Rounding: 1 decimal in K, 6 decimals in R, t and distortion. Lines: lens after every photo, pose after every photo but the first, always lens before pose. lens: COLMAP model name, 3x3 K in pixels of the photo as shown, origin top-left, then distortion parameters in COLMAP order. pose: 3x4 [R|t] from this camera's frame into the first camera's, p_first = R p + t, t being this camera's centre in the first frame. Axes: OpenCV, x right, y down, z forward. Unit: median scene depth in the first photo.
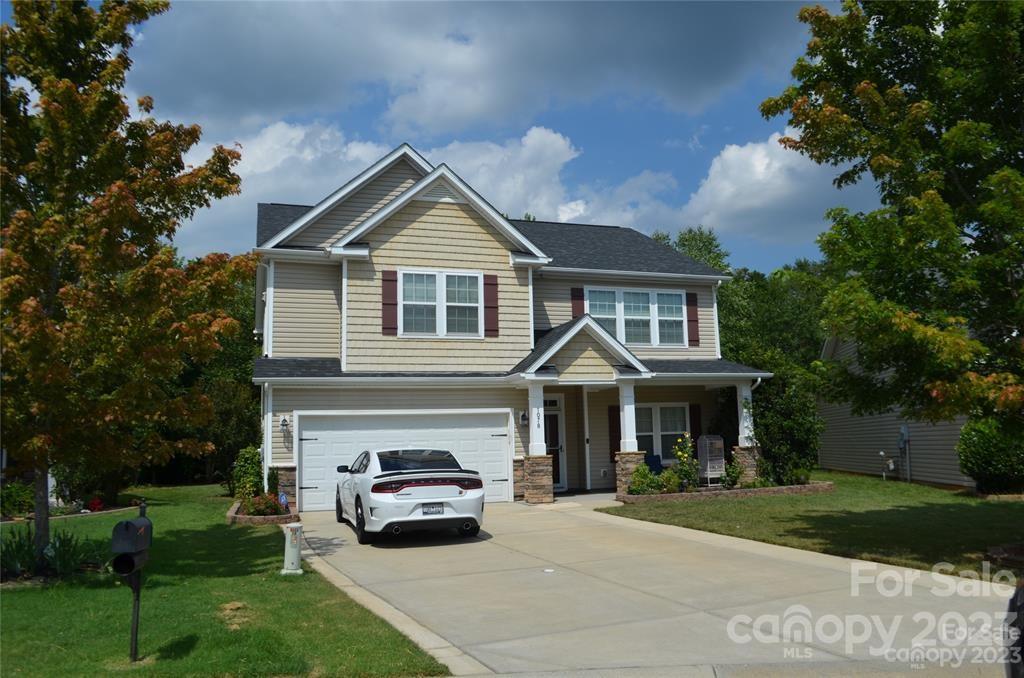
lens RADIAL K [[799.3, 0, 544.3], [0, 799.3, 339.8], [0, 0, 1]] dist [-0.085791, 0.011802]
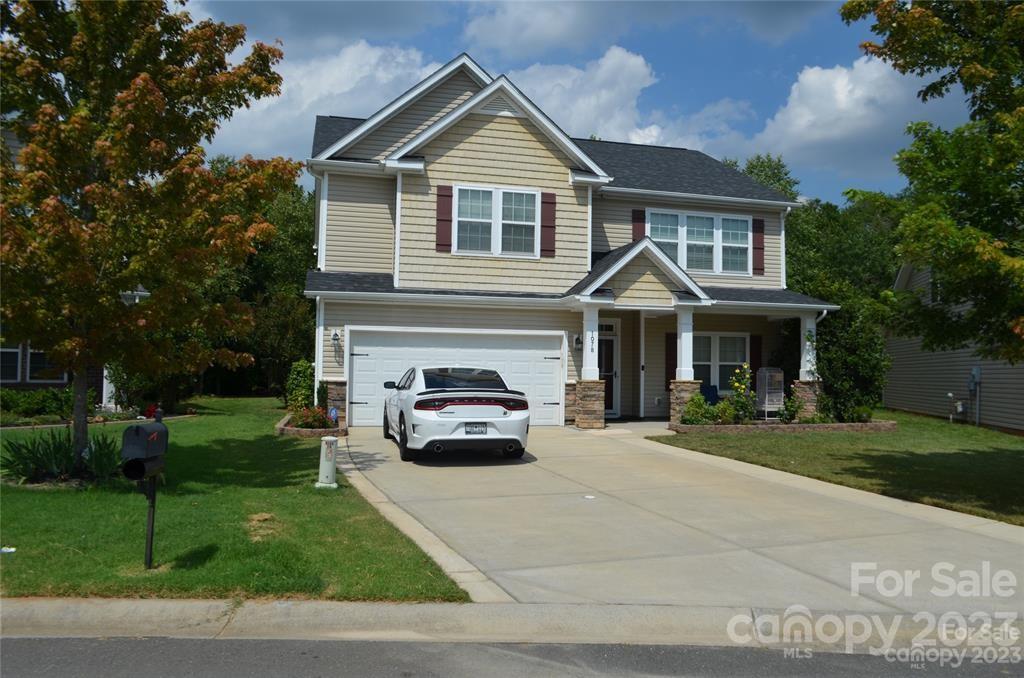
lens RADIAL K [[801.3, 0, 545.2], [0, 801.3, 335.3], [0, 0, 1]] dist [-0.085216, 0.014440]
pose [[0.996422, 0.038700, -0.075131, 0.009886], [-0.032062, 0.995638, 0.087623, 0.006756], [0.078195, -0.084901, 0.993316, 0.027984]]
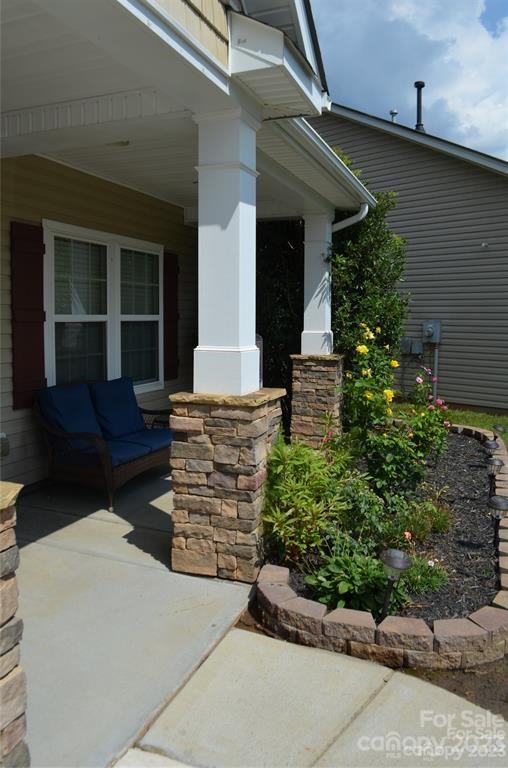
lens RADIAL K [[602.6, 0, 254.7], [0, 602.6, 357.9], [0, 0, 1]] dist [-0.080997, 0.006496]
pose [[0.653970, -0.015737, 0.756357, -0.038875], [-0.123965, 0.984041, 0.127659, 0.132374], [-0.746295, -0.177247, 0.641582, 1.106839]]
